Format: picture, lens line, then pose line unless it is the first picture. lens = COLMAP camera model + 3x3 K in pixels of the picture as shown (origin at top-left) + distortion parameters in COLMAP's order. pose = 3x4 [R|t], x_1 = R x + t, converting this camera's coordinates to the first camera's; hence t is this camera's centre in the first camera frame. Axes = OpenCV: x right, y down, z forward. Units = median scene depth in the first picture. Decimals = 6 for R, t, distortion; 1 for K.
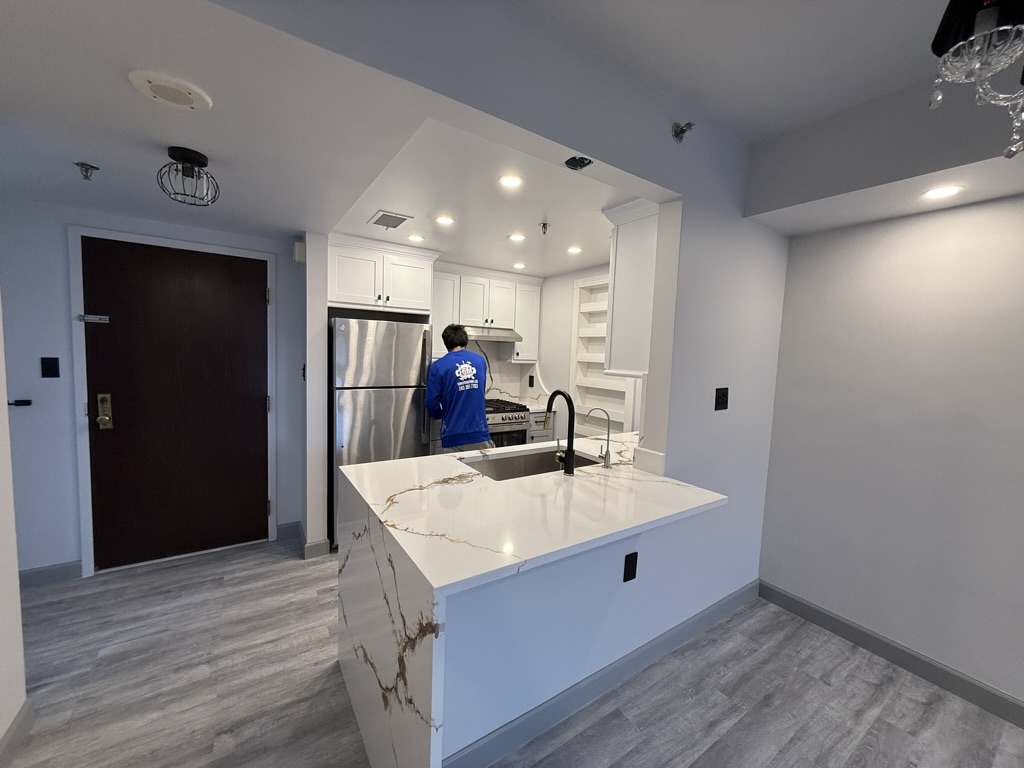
lens RADIAL K [[406.4, 0, 513.2], [0, 406.4, 385.8], [0, 0, 1]] dist [0.002314, 0.000296]
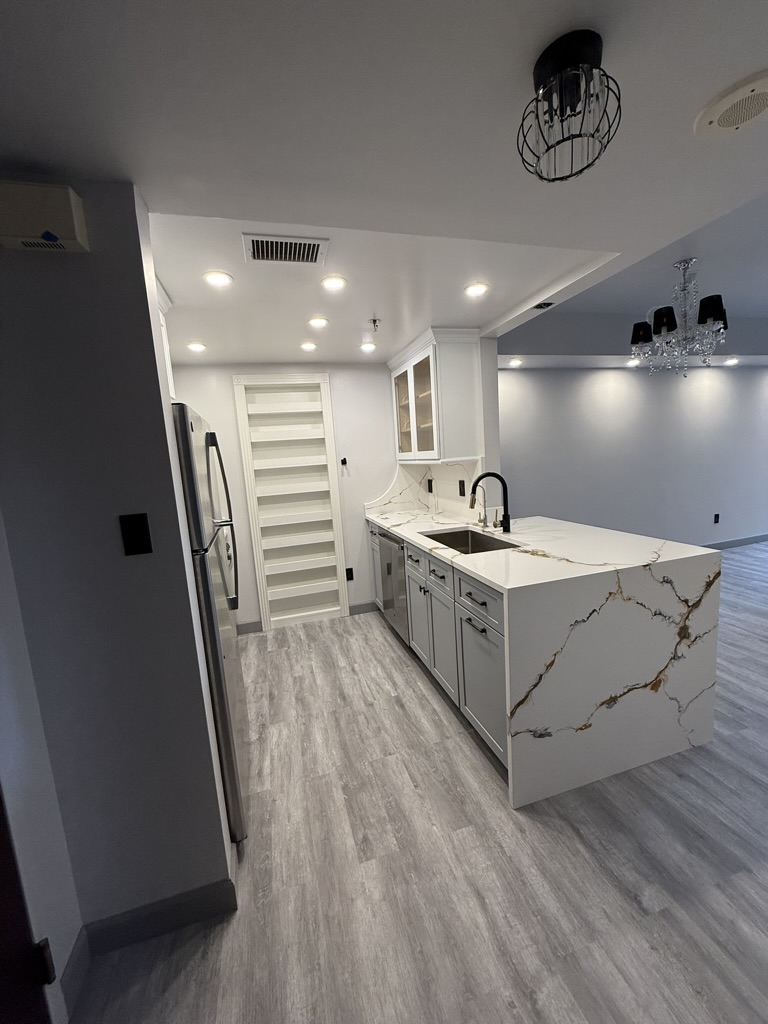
lens RADIAL K [[406.4, 0, 386.5], [0, 406.4, 511.4], [0, 0, 1]] dist [0.002314, 0.000296]
pose [[0.296931, -0.187817, 0.936246, -1.312001], [0.160550, 0.976328, 0.144938, -0.118667], [-0.941305, 0.107278, 0.320057, 1.000086]]
